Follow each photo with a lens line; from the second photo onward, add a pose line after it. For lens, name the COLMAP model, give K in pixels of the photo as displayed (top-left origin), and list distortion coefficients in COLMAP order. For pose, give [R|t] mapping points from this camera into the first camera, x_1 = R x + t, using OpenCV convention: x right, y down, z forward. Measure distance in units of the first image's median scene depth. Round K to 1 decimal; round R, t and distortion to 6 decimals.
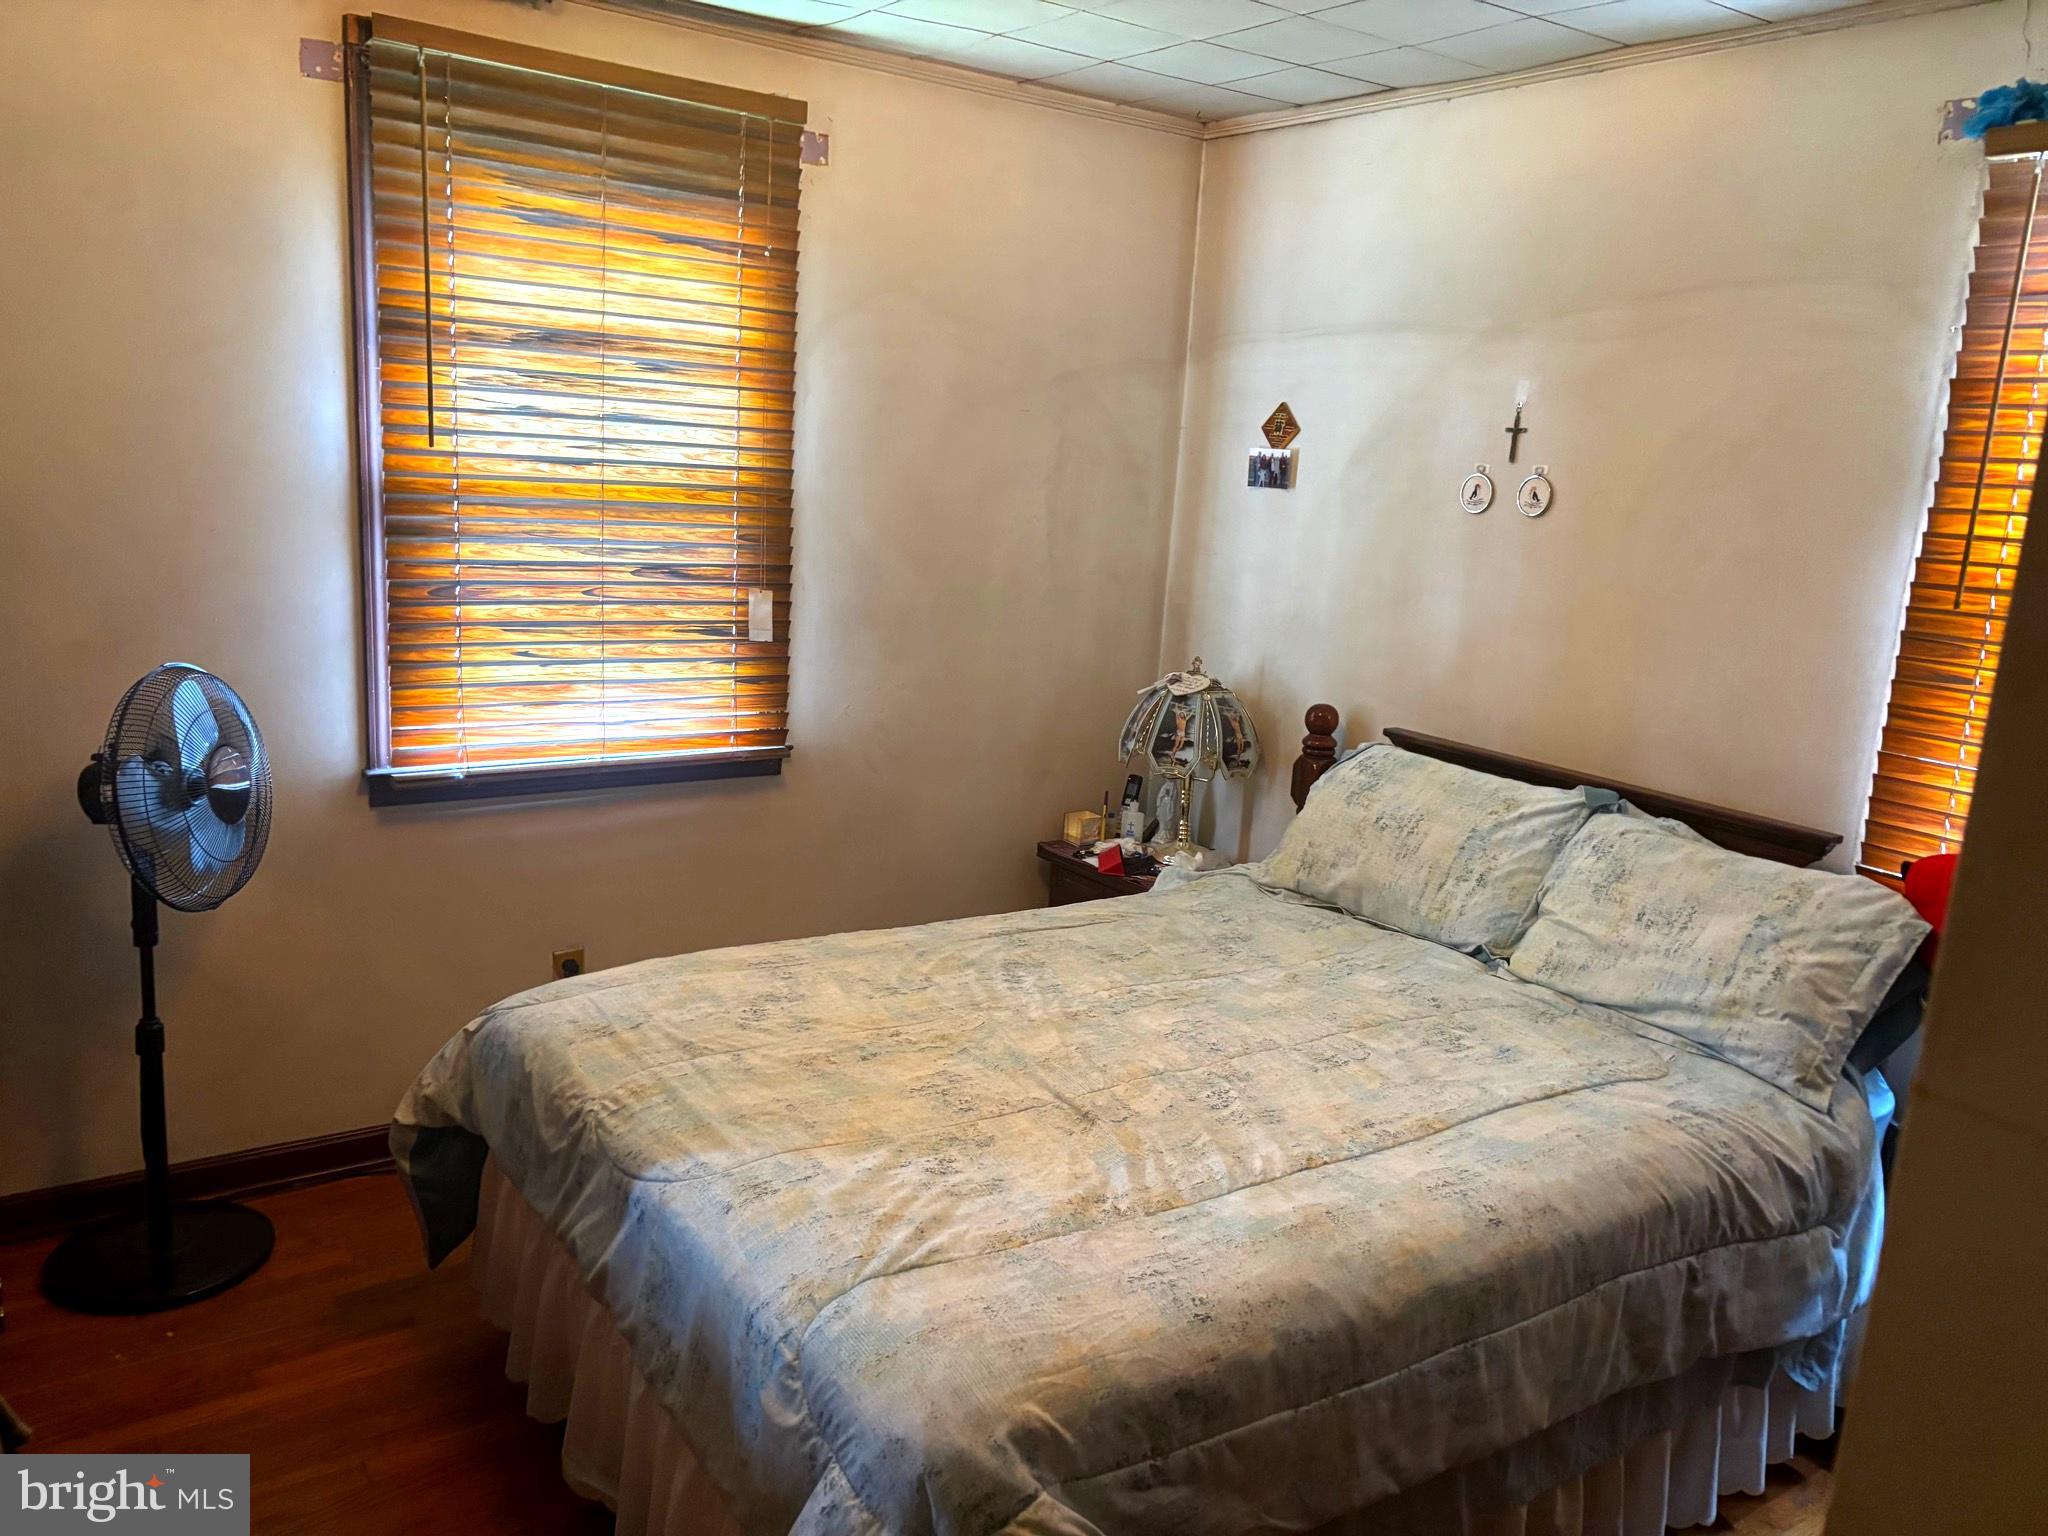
lens RADIAL K [[1551.2, 0, 1032.0], [0, 1551.2, 779.9], [0, 0, 1]] dist [0.054755, -0.061029]
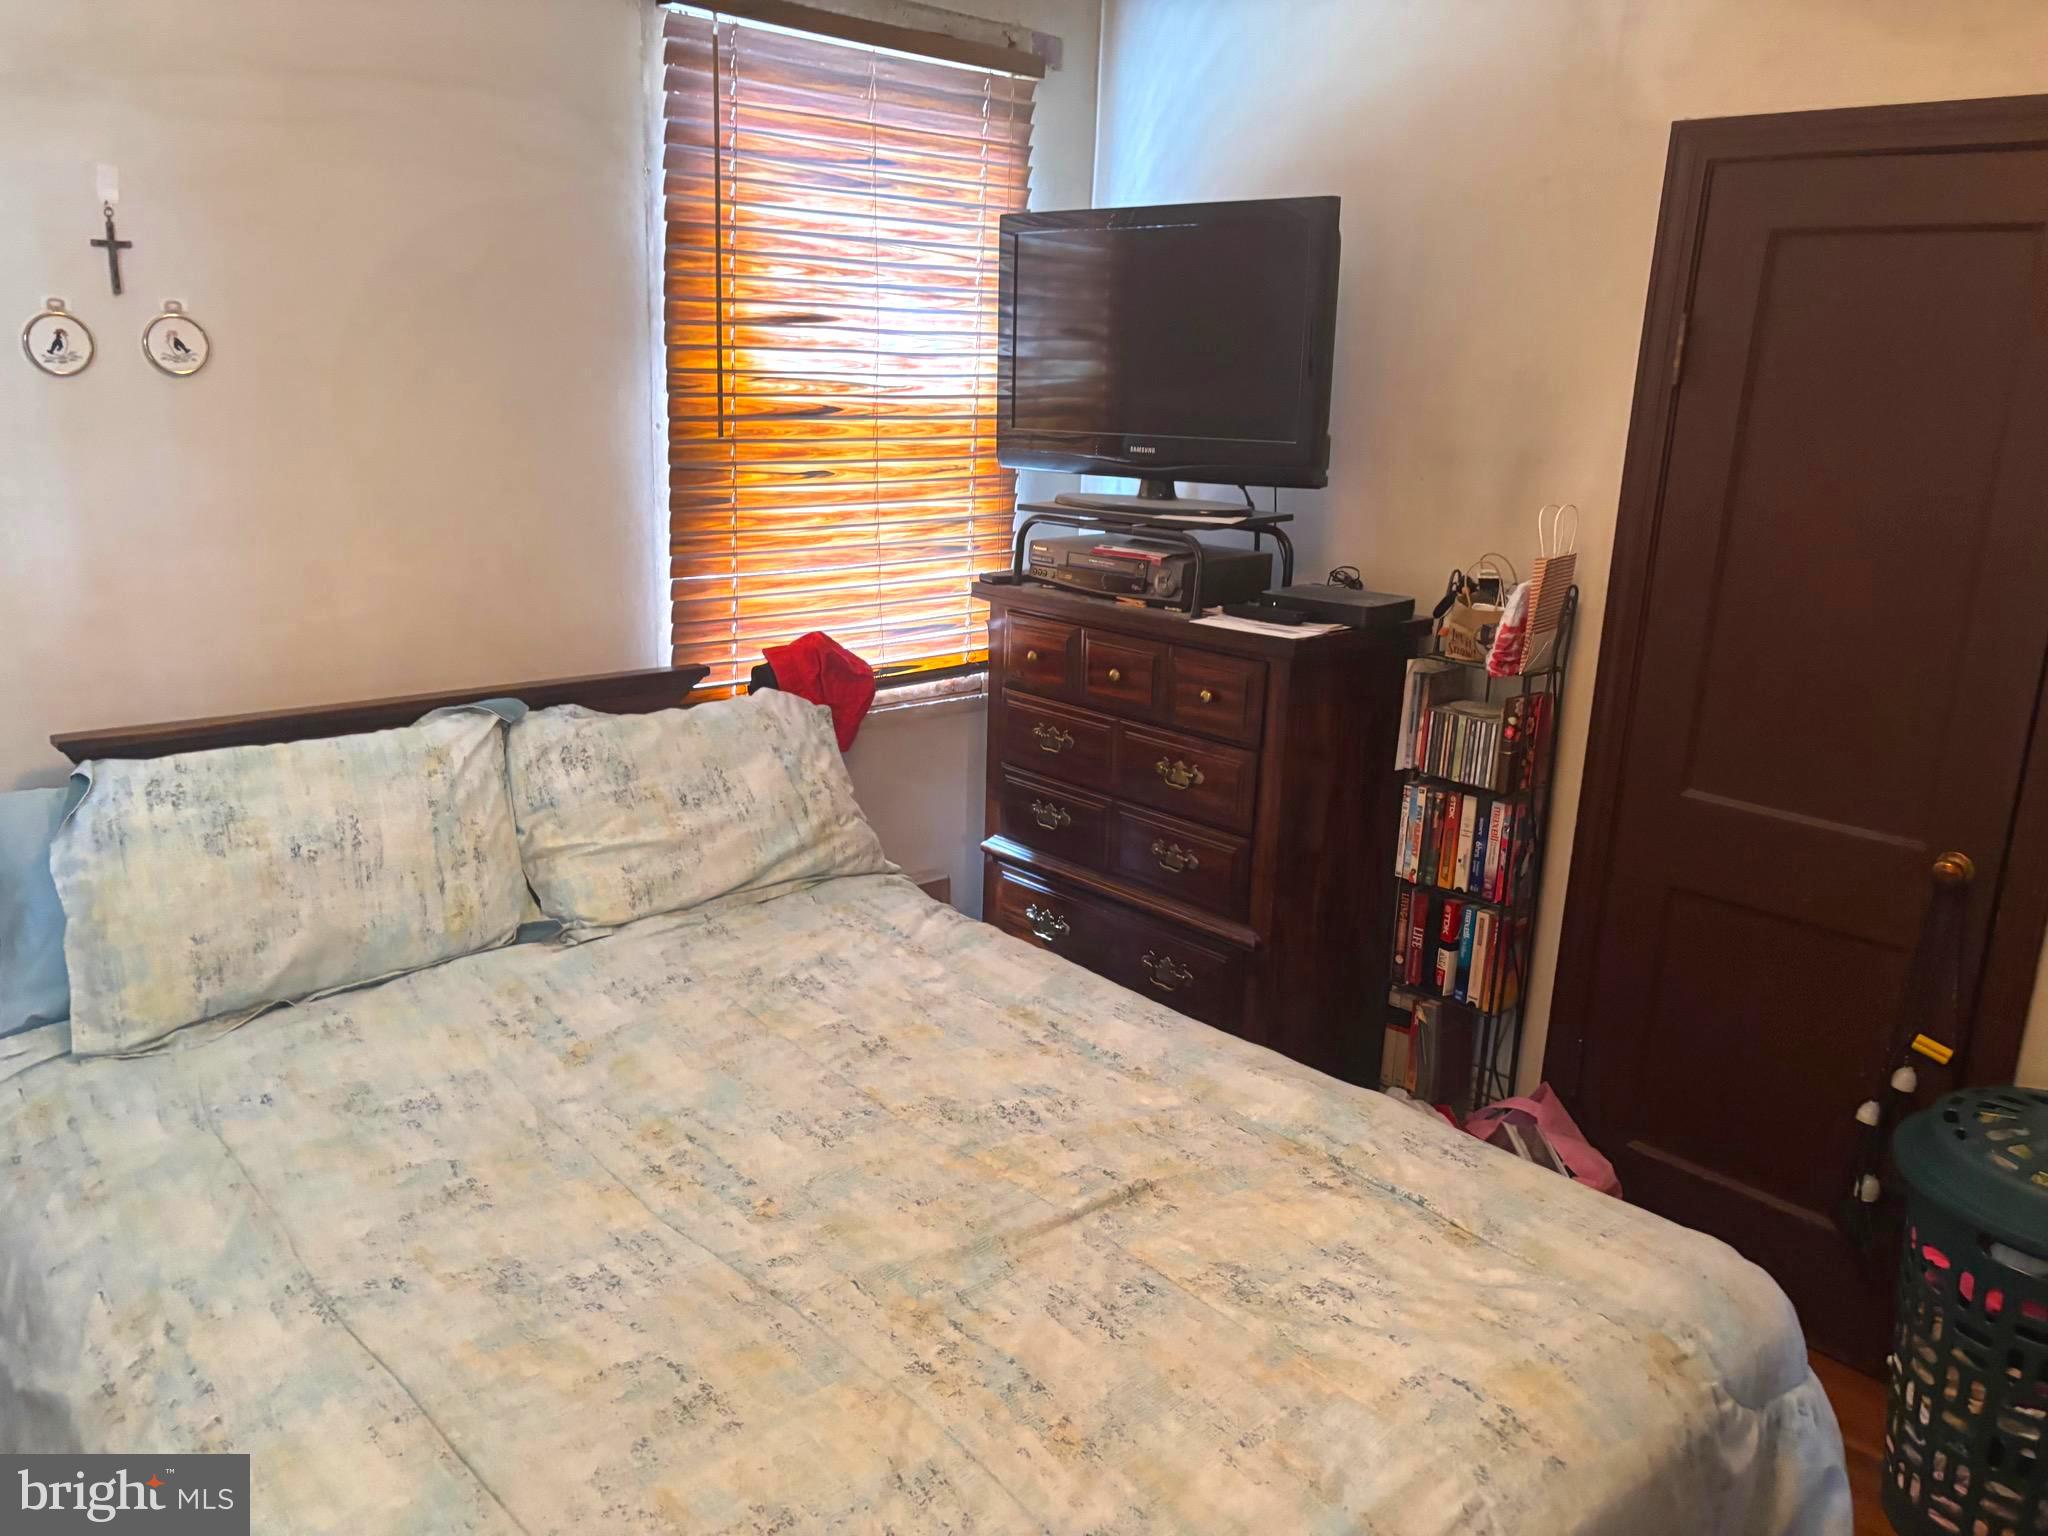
lens RADIAL K [[1551.2, 0, 1036.3], [0, 1551.2, 754.2], [0, 0, 1]] dist [0.054755, -0.061029]
pose [[-0.144486, -0.311922, 0.939057, -0.514943], [0.161849, 0.928785, 0.333412, -0.216516], [-0.976181, 0.200159, -0.083712, 0.856344]]
